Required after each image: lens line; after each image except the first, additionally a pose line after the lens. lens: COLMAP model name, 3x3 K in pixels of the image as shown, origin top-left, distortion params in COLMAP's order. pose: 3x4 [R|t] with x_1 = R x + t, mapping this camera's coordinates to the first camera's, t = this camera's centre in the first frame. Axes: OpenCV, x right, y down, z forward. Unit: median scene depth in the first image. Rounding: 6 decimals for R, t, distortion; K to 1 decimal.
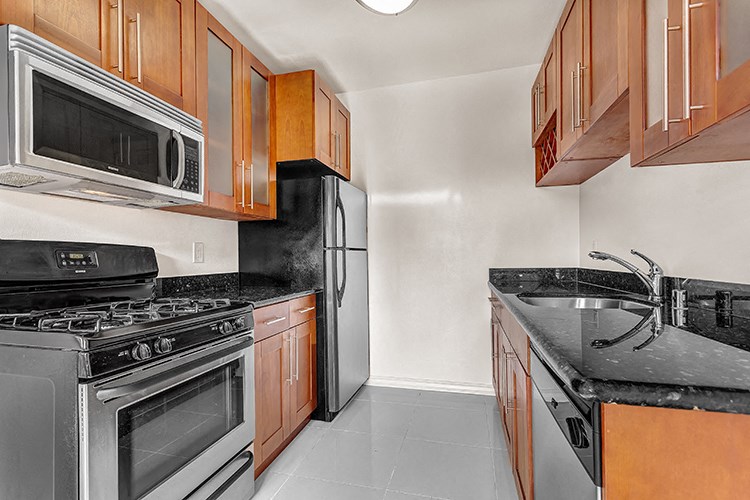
lens RADIAL K [[366.3, 0, 373.4], [0, 366.3, 254.8], [0, 0, 1]] dist [0.002710, -0.000167]
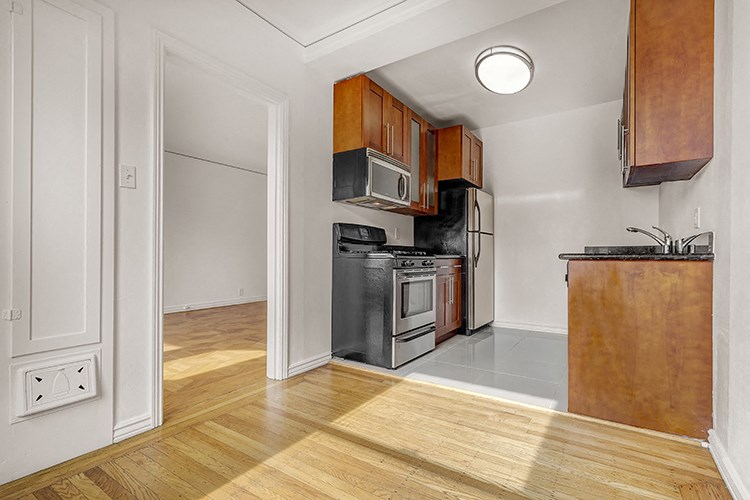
lens RADIAL K [[346.5, 0, 379.9], [0, 346.5, 254.5], [0, 0, 1]] dist [-0.000269, 0.000415]
pose [[0.945926, 0.013739, -0.324091, 0.002725], [-0.011307, 0.999892, 0.009387, 0.074592], [0.324185, -0.005215, 0.945979, -0.610281]]
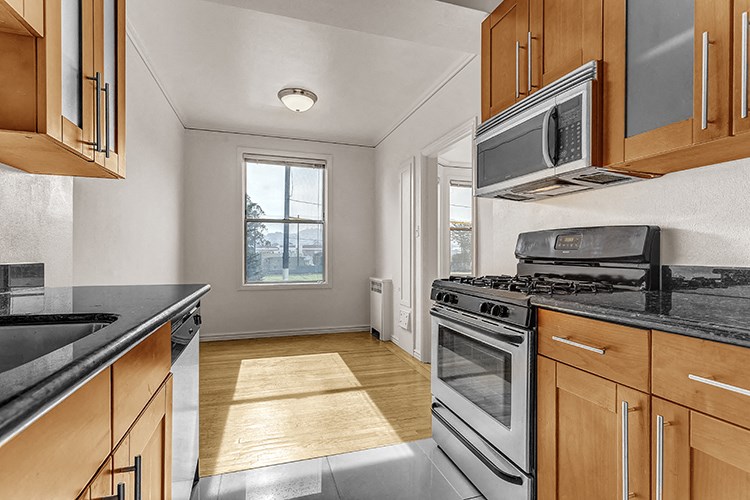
lens RADIAL K [[346.5, 0, 374.5], [0, 346.5, 253.5], [0, 0, 1]] dist [-0.000269, 0.000415]
pose [[-0.835229, 0.008296, -0.549839, 0.222162], [0.012259, 0.999919, -0.003535, 0.026659], [0.549765, -0.009694, -0.835263, 0.941704]]
